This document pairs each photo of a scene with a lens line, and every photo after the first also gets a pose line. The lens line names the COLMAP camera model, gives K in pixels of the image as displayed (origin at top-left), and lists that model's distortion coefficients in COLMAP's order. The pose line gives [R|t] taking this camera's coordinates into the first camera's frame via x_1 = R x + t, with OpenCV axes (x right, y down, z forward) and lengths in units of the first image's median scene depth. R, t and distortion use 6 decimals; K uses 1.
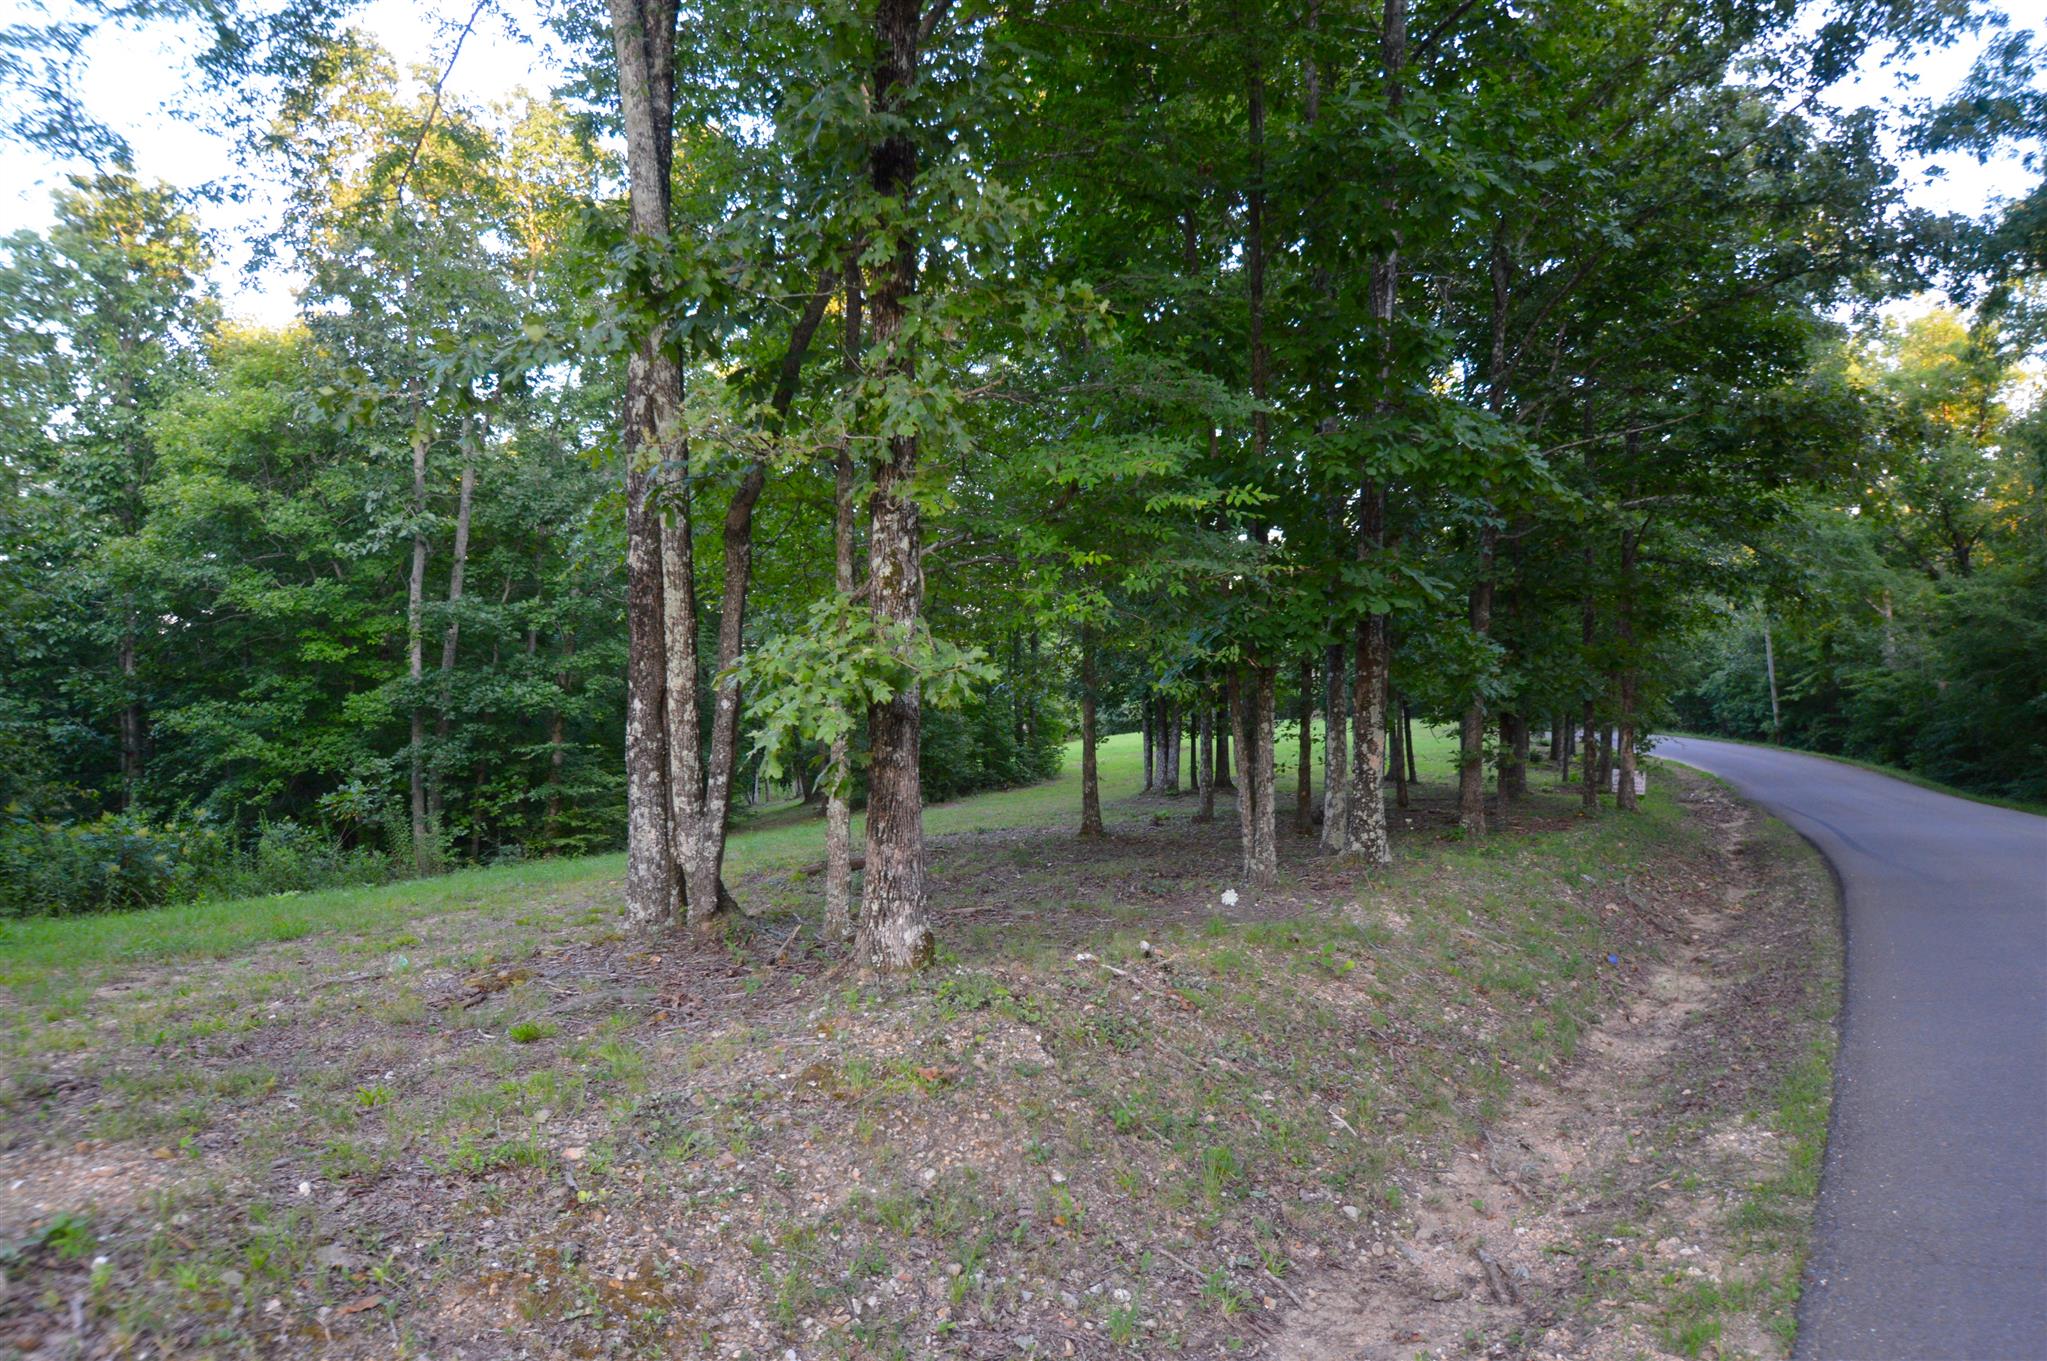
lens RADIAL K [[1234.7, 0, 999.3], [0, 1234.7, 658.7], [0, 0, 1]] dist [-0.021513, -0.010402]
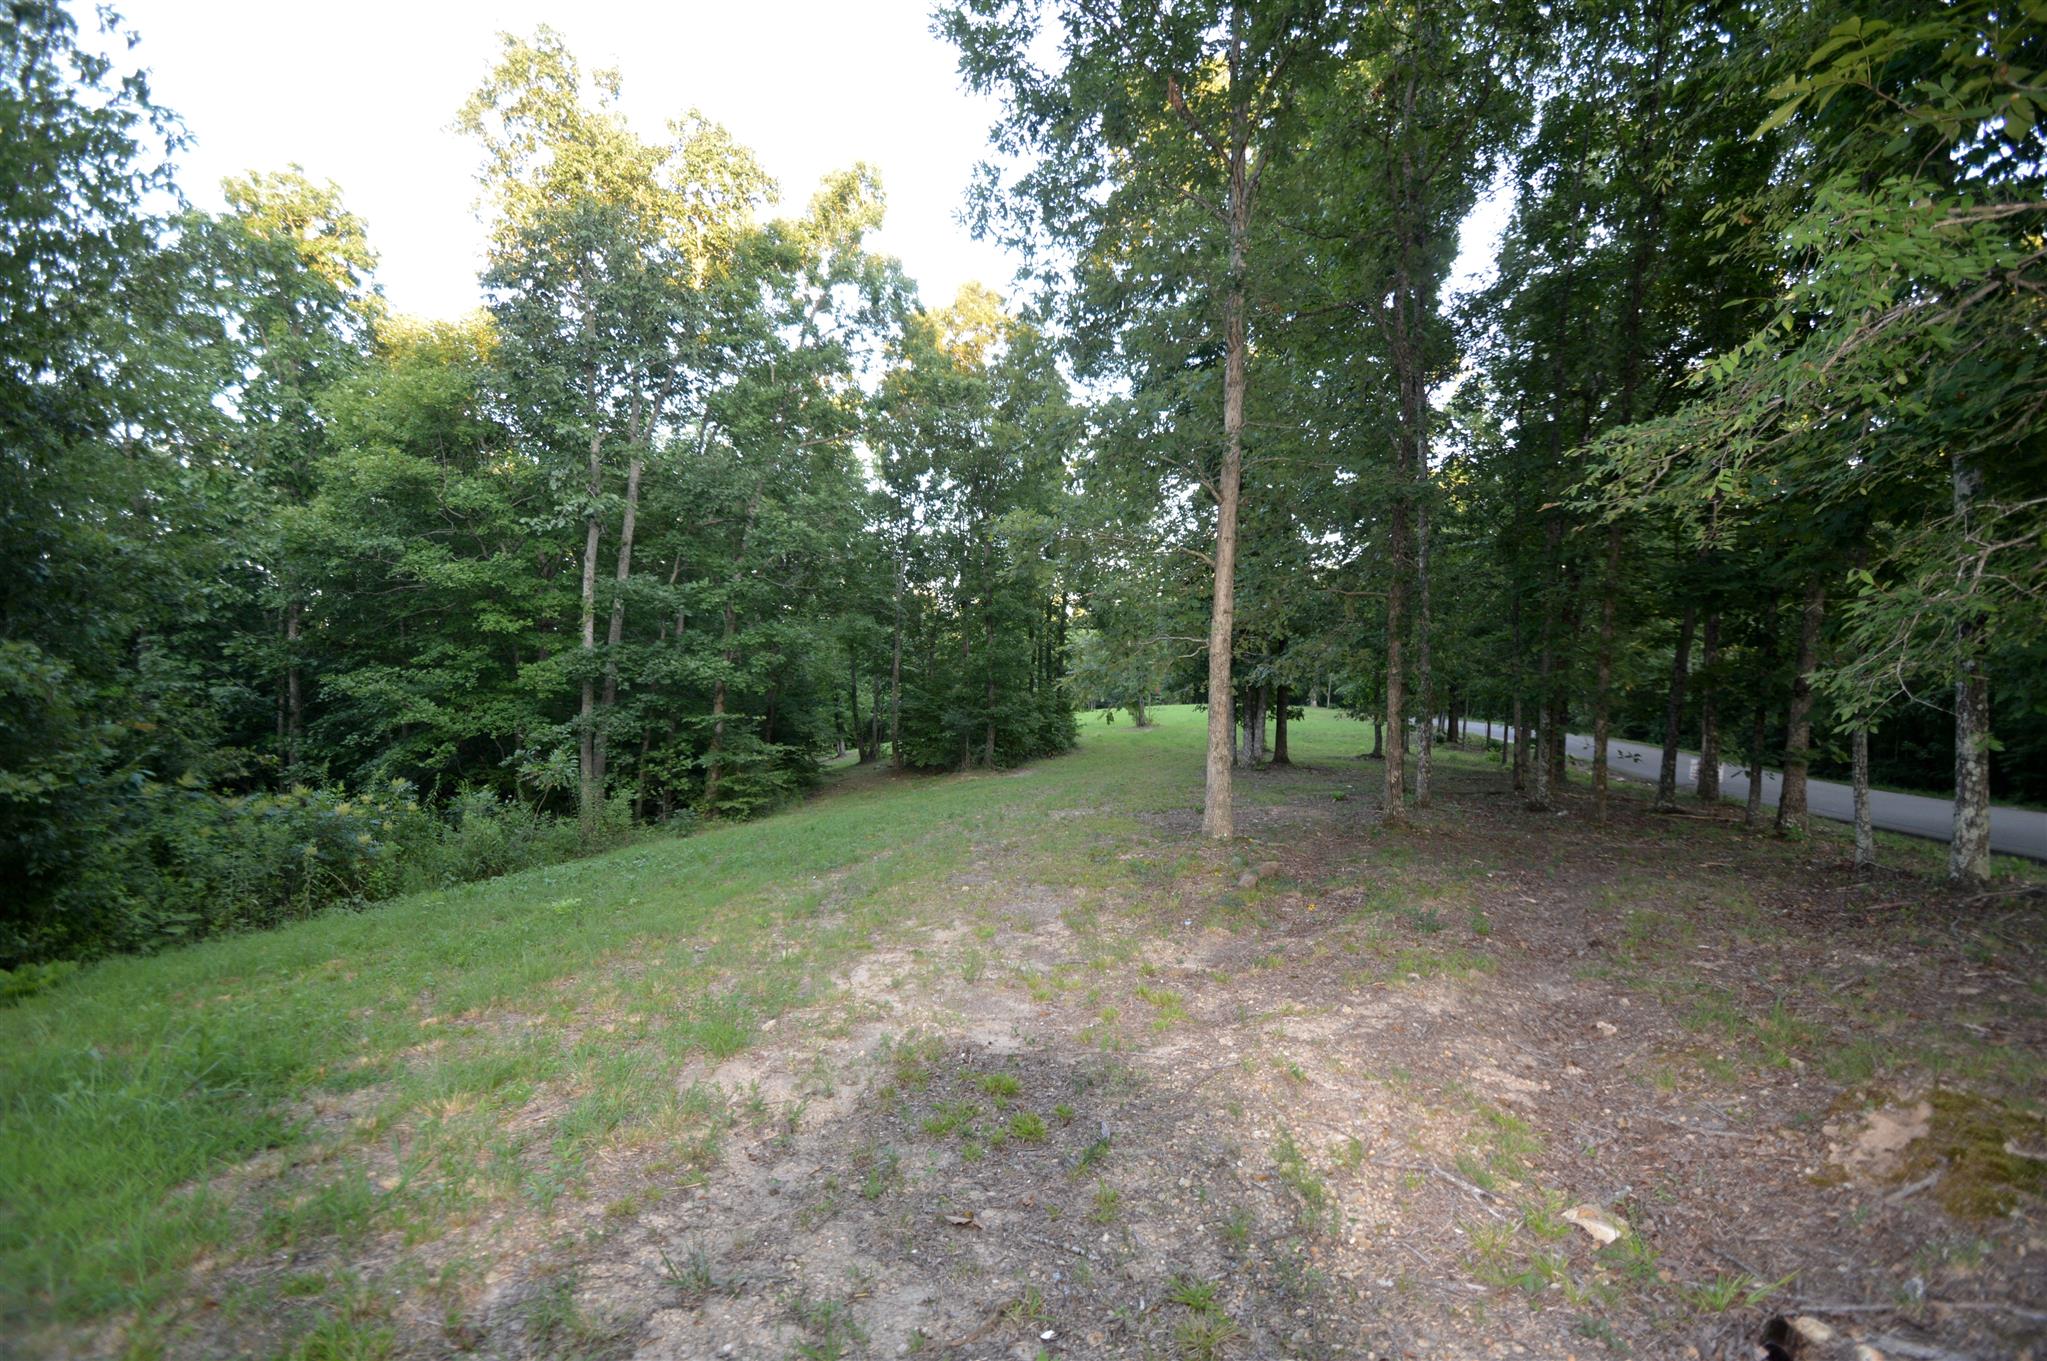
lens RADIAL K [[923.1, 0, 1036.7], [0, 923.1, 659.8], [0, 0, 1]] dist [0.009743, -0.015780]
pose [[0.996689, 0.027174, 0.076628, -0.238320], [-0.027684, 0.999601, 0.005598, 0.014437], [-0.076446, -0.007701, 0.997044, 0.271554]]
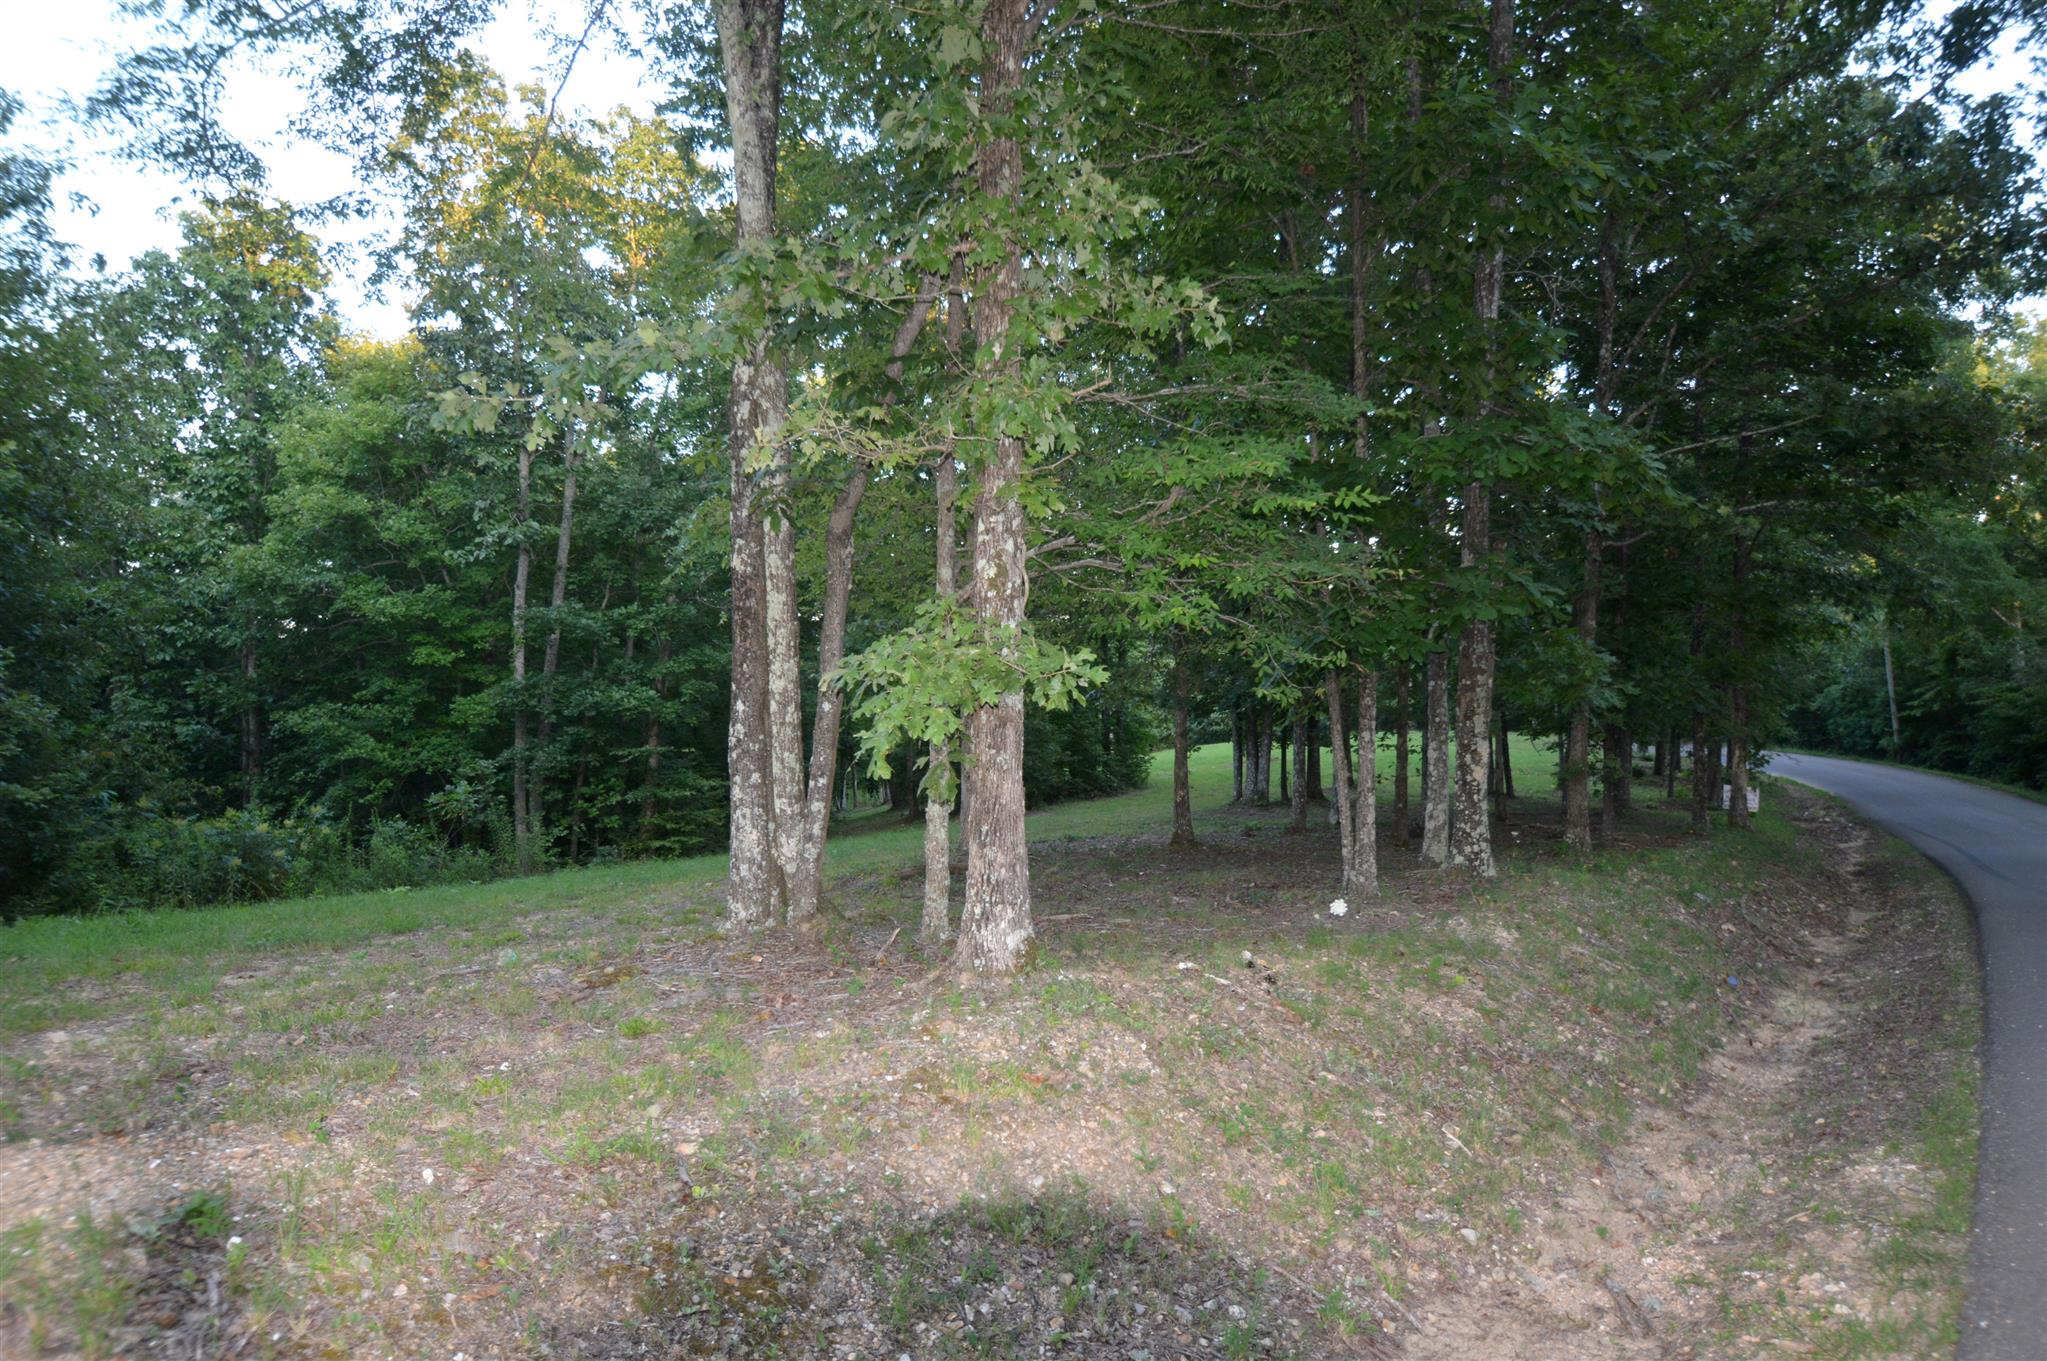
lens RADIAL K [[1234.7, 0, 1003.0], [0, 1234.7, 654.1], [0, 0, 1]] dist [-0.021513, -0.010402]
pose [[0.997693, 0.004728, -0.067724, -0.004226], [-0.005432, 0.999933, -0.010212, 0.001556], [0.067672, 0.010556, 0.997652, 0.002309]]
